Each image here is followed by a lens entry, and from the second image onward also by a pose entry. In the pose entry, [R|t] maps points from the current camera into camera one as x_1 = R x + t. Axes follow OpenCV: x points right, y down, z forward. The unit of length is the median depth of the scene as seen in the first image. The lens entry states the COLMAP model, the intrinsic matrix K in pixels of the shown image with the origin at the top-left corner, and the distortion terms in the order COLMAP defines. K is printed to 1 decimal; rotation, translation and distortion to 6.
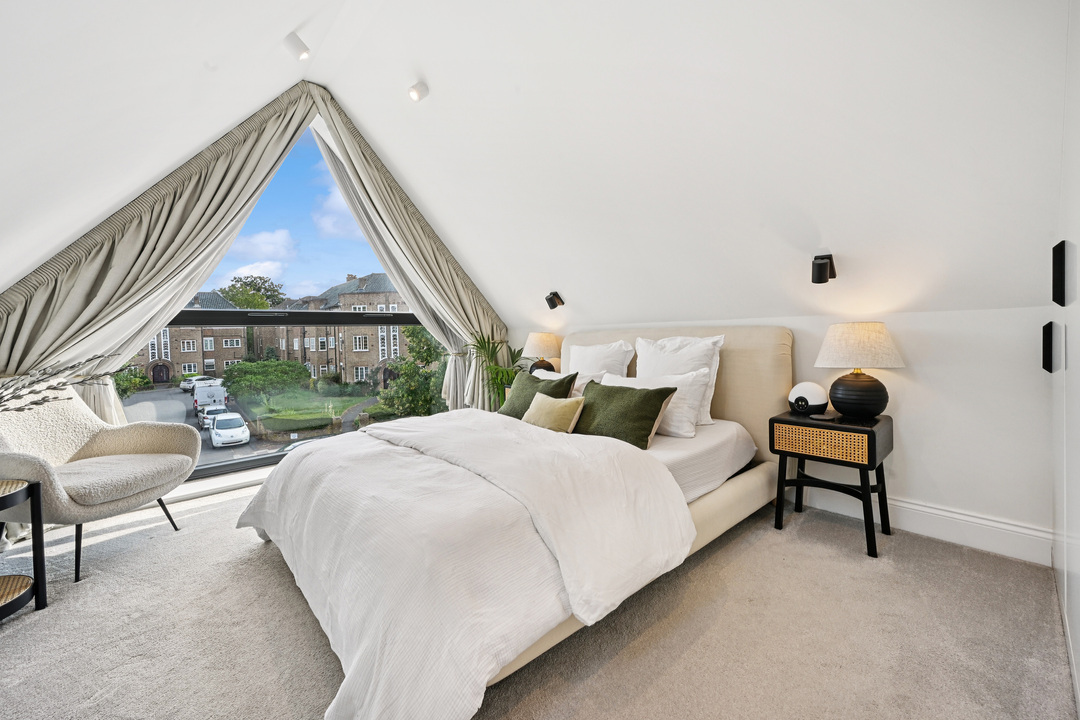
lens RADIAL K [[443.6, 0, 540.2], [0, 443.6, 340.6], [0, 0, 1]] dist [0.000660, 0.000489]
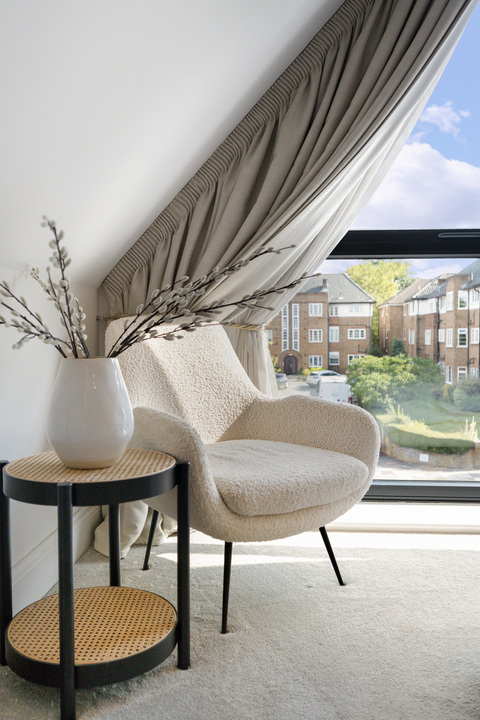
lens RADIAL K [[599.3, 0, 239.5], [0, 599.3, 339.7], [0, 0, 1]] dist [0.007391, 0.004922]
pose [[0.705350, 0.028833, -0.708273, -0.351113], [-0.032588, 0.999435, 0.008232, 0.098561], [0.708110, 0.017275, 0.705891, 0.328696]]
